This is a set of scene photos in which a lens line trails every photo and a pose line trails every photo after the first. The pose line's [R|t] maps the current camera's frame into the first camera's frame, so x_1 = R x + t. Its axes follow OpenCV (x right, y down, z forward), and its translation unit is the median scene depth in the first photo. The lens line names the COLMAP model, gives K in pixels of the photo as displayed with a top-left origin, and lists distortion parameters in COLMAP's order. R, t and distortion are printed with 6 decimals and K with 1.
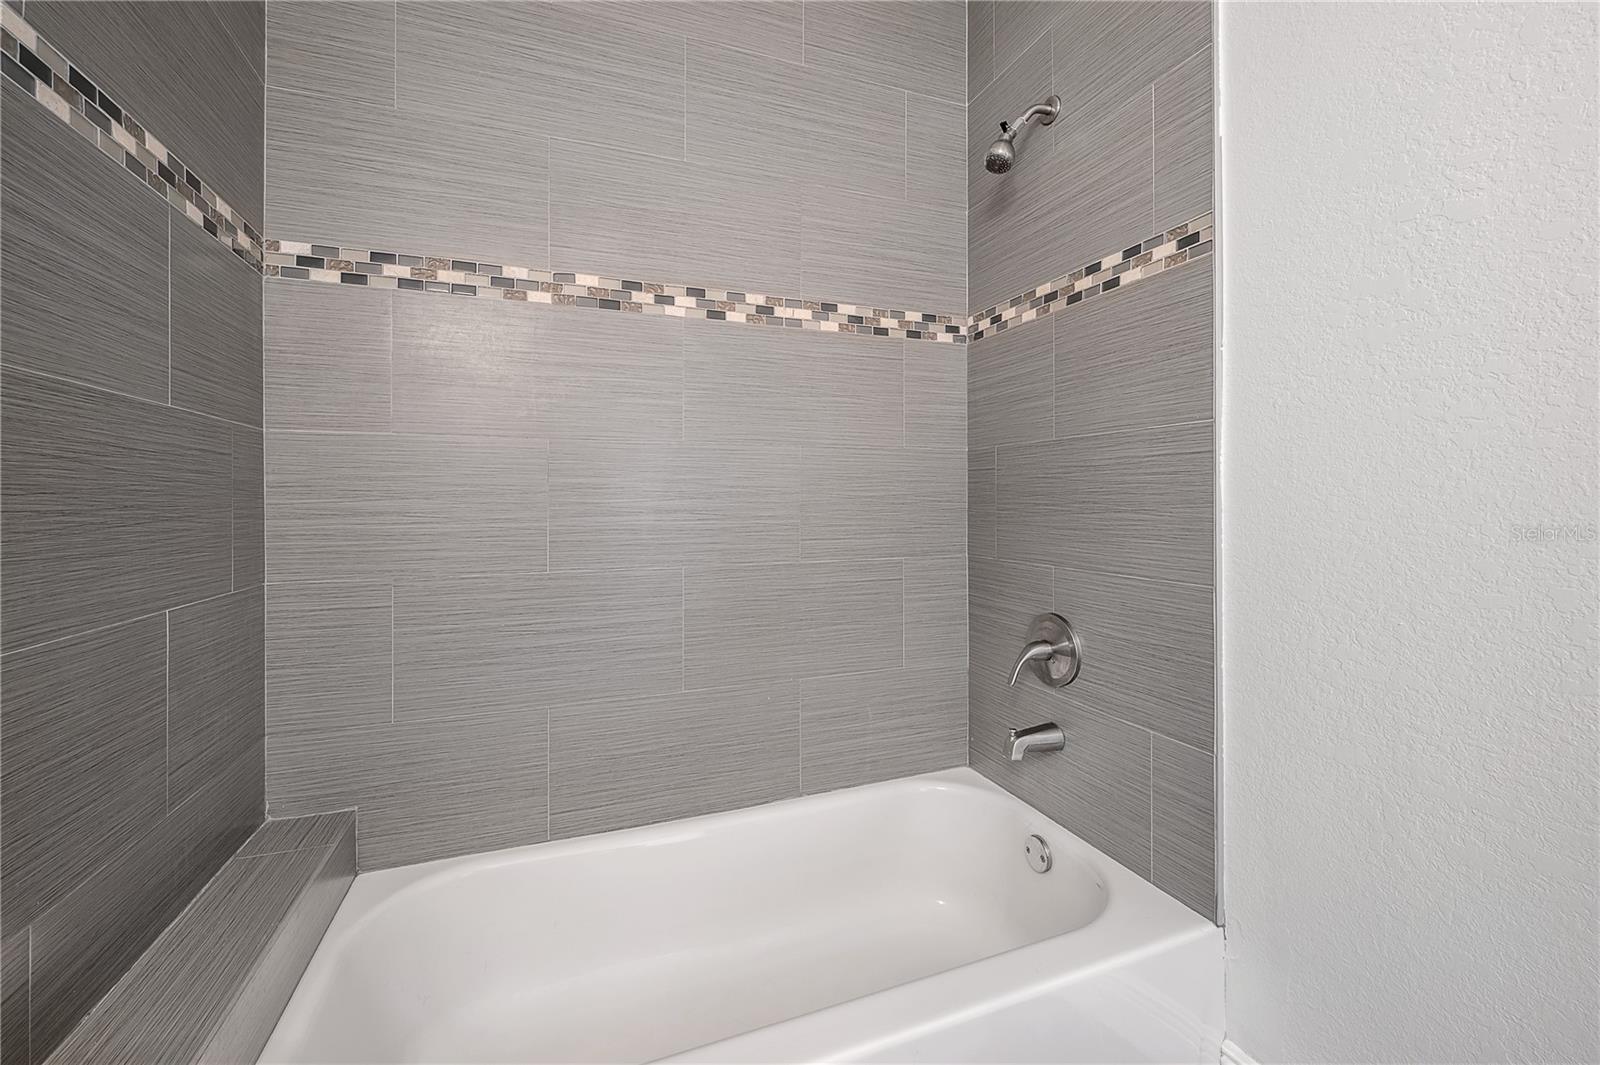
lens RADIAL K [[637.3, 0, 793.0], [0, 637.3, 496.1], [0, 0, 1]] dist [0.000074, 0.000228]
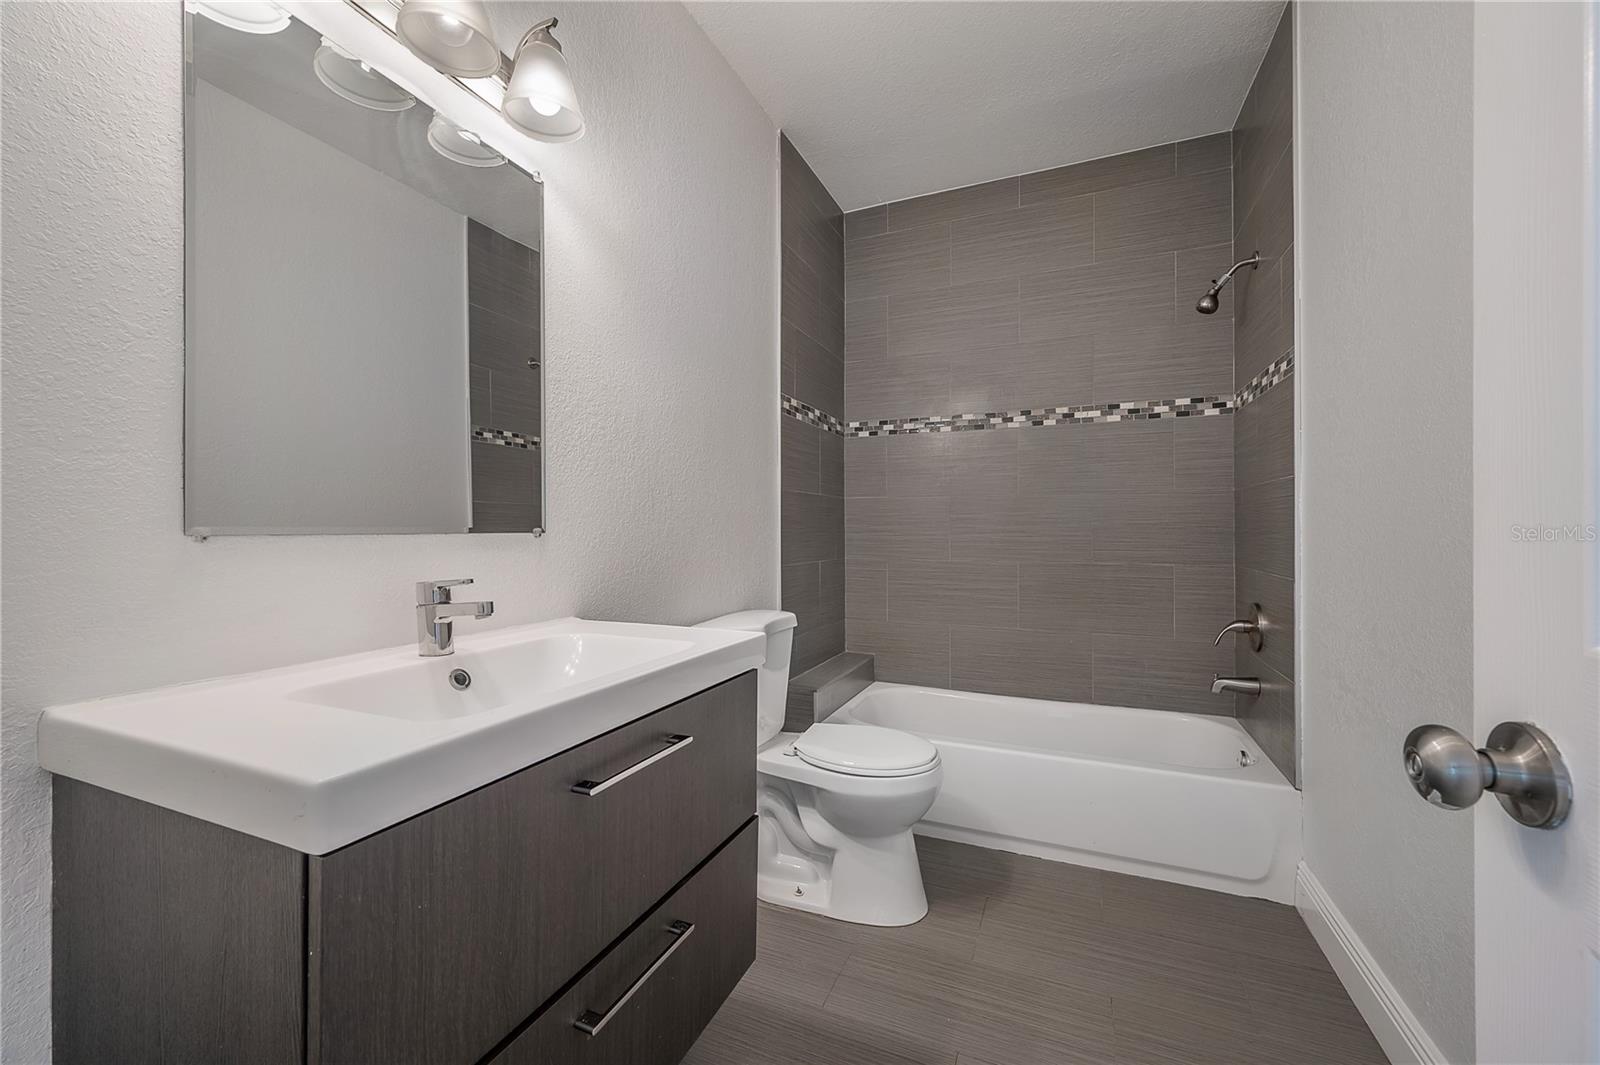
lens RADIAL K [[637.3, 0, 789.1], [0, 637.3, 529.0], [0, 0, 1]] dist [0.000074, 0.000228]
pose [[0.704589, 0.003303, -0.709608, 0.680708], [0.001876, 0.999977, 0.006516, 0.002392], [0.709613, -0.005922, 0.704566, -0.790282]]
